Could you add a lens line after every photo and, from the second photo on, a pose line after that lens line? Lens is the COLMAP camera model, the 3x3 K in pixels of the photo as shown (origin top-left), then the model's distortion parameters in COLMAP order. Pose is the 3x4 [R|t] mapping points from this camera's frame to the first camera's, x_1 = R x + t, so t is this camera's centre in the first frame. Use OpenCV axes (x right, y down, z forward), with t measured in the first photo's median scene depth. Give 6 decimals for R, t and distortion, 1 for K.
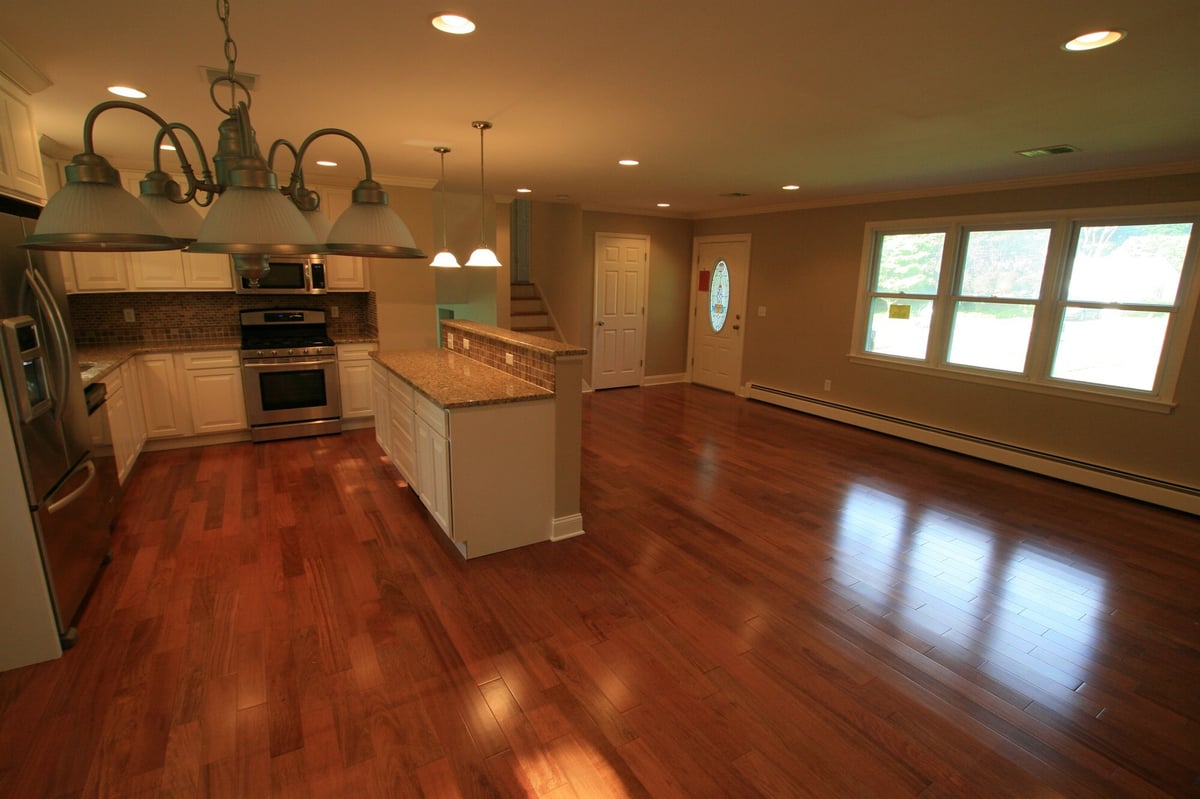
lens RADIAL K [[560.6, 0, 596.2], [0, 560.6, 403.3], [0, 0, 1]] dist [-0.032140, 0.003495]
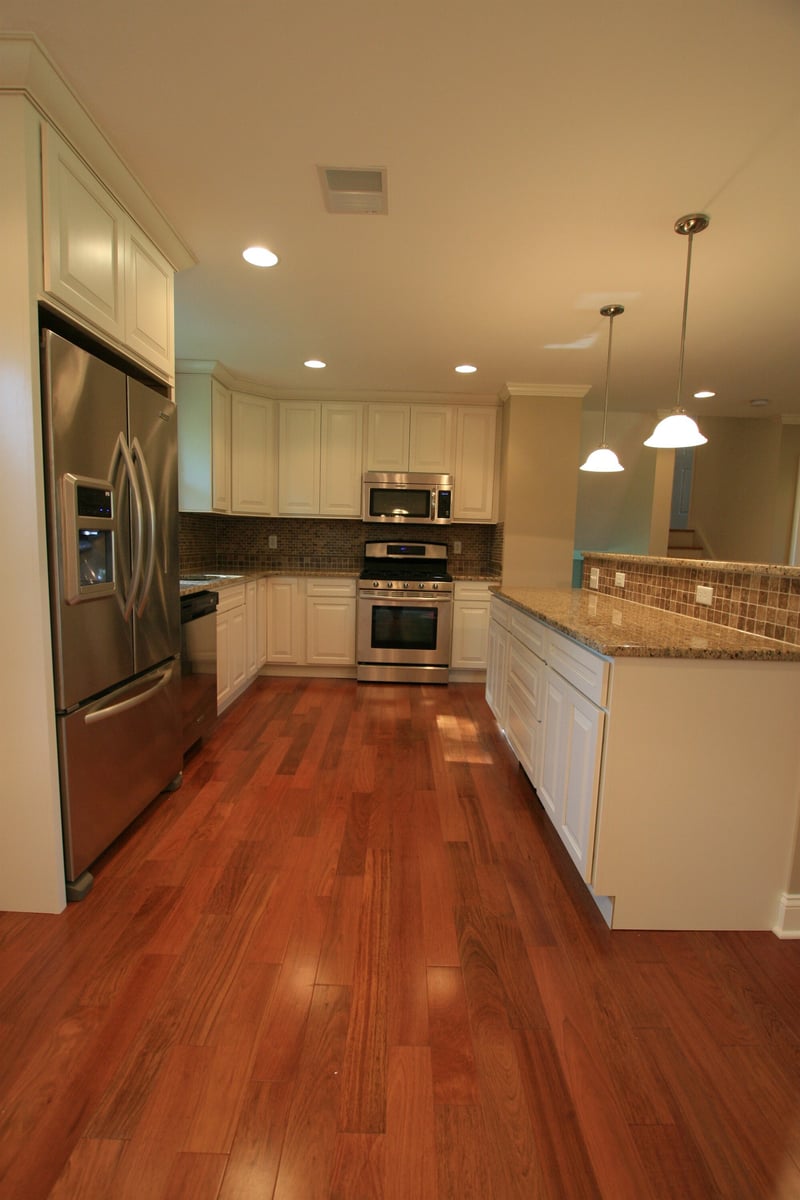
lens RADIAL K [[560.6, 0, 401.1], [0, 560.6, 608.7], [0, 0, 1]] dist [-0.032140, 0.003495]
pose [[0.855239, 0.065466, -0.514082, -0.112586], [-0.125434, 0.988643, -0.082776, 0.025535], [0.502825, 0.135277, 0.853737, 0.285398]]
